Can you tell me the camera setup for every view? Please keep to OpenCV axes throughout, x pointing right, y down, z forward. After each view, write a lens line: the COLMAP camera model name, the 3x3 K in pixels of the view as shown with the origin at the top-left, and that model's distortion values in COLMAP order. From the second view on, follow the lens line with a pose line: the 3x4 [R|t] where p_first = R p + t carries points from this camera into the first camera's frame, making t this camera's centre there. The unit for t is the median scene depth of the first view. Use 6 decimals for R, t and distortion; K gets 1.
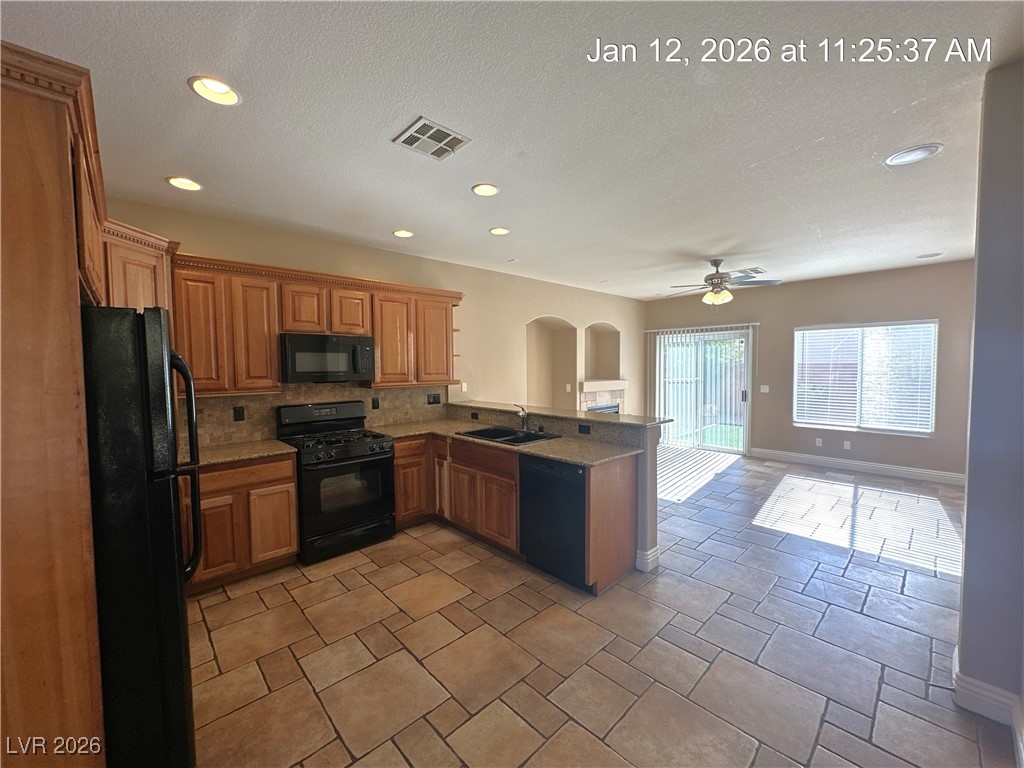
lens RADIAL K [[406.4, 0, 511.1], [0, 406.4, 383.8], [0, 0, 1]] dist [-0.002353, -0.000033]
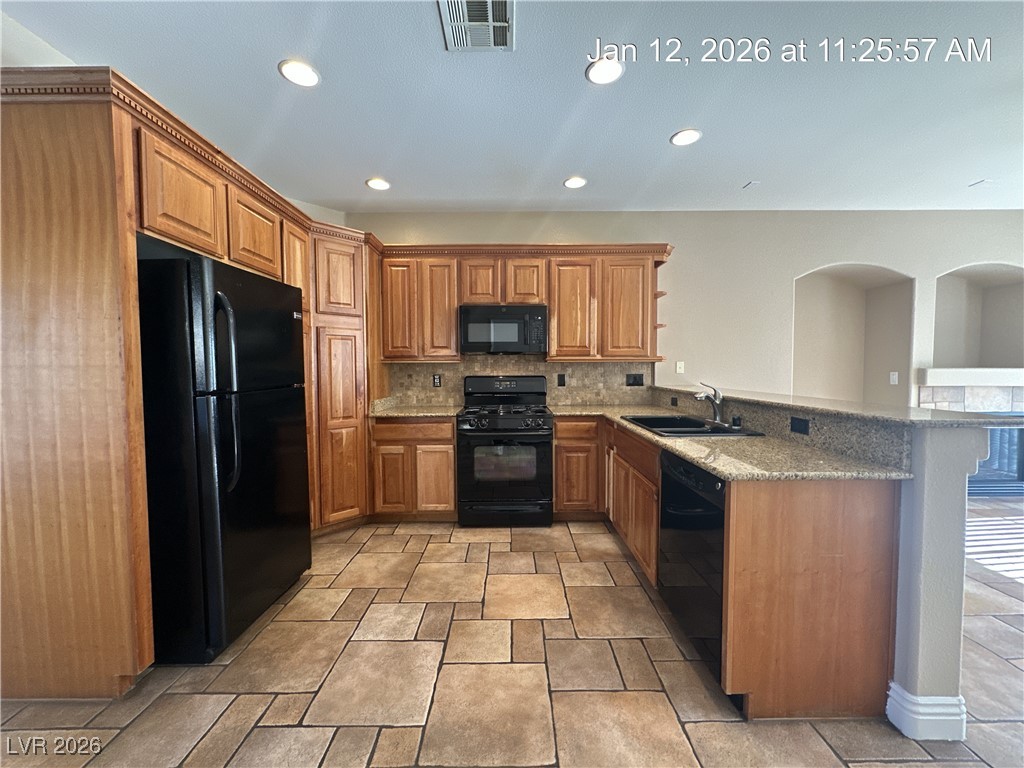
lens RADIAL K [[406.4, 0, 512.2], [0, 406.4, 384.3], [0, 0, 1]] dist [-0.002353, -0.000033]
pose [[0.731241, 0.036003, -0.681168, 0.228427], [-0.034688, 0.999277, 0.015579, 0.049912], [0.681236, 0.012236, 0.731961, 0.259379]]
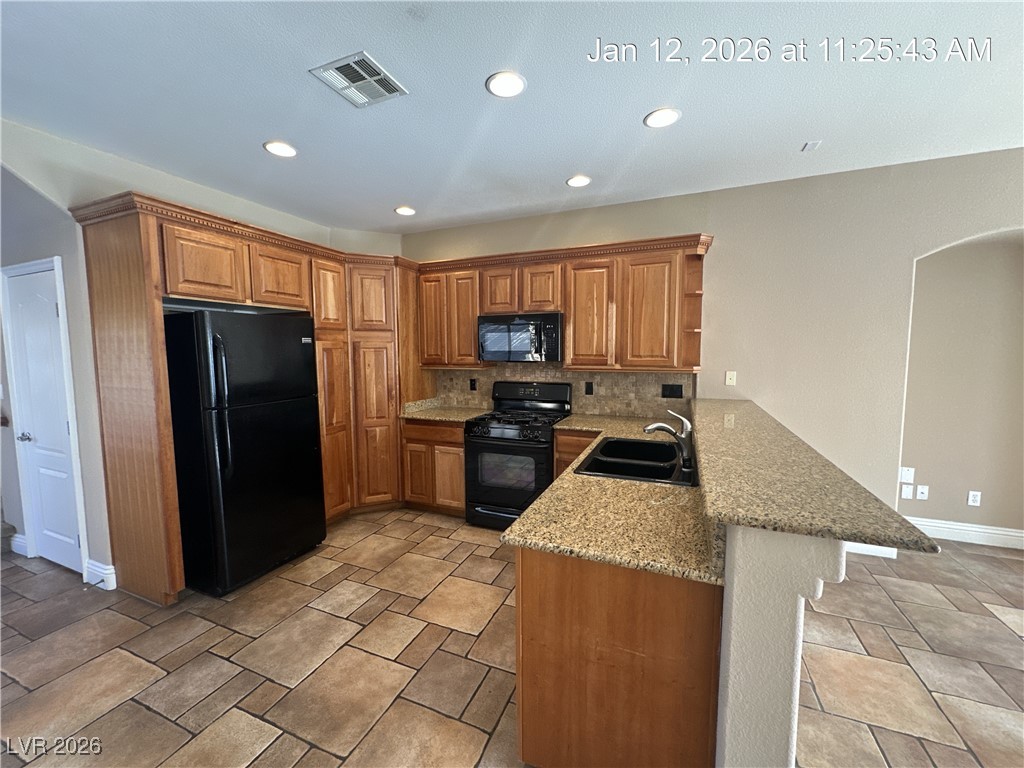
lens RADIAL K [[406.4, 0, 511.5], [0, 406.4, 384.3], [0, 0, 1]] dist [-0.002353, -0.000033]
pose [[0.405909, 0.086095, -0.909849, 0.420967], [-0.041079, 0.996265, 0.075946, -0.021456], [0.912990, 0.006549, 0.407930, 0.516441]]
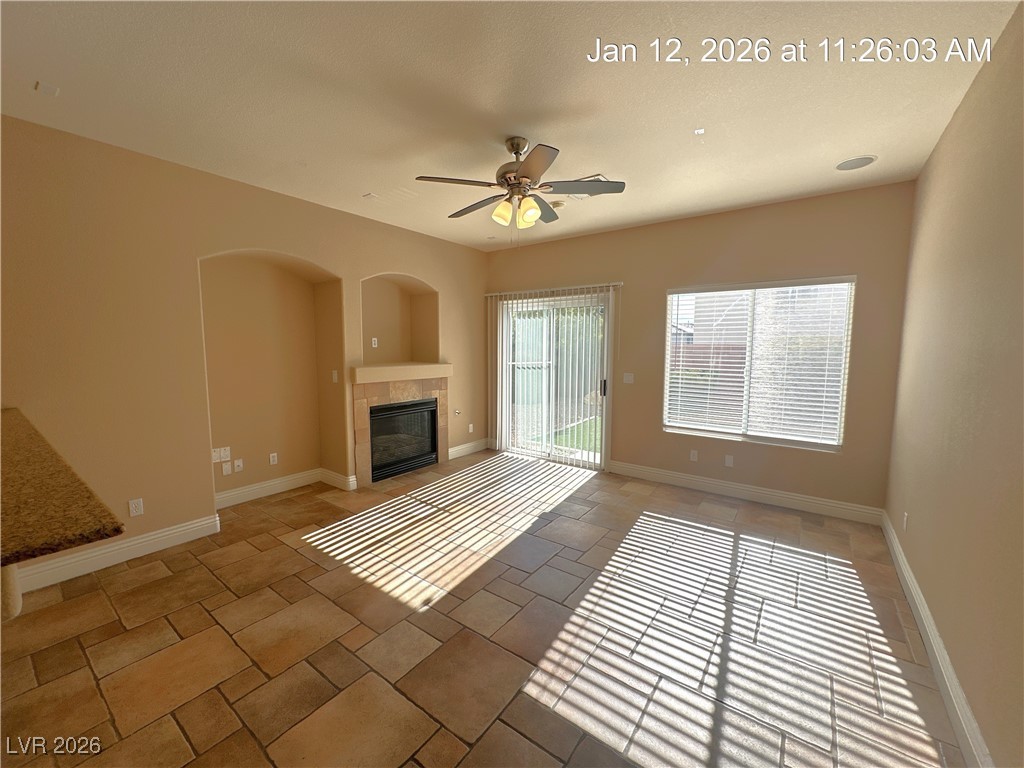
lens RADIAL K [[406.4, 0, 512.0], [0, 406.4, 384.3], [0, 0, 1]] dist [-0.002353, -0.000033]
pose [[0.983927, -0.002860, 0.178550, 0.495230], [-0.005905, 0.998804, 0.048536, -0.015893], [-0.178475, -0.048810, 0.982733, 0.568568]]
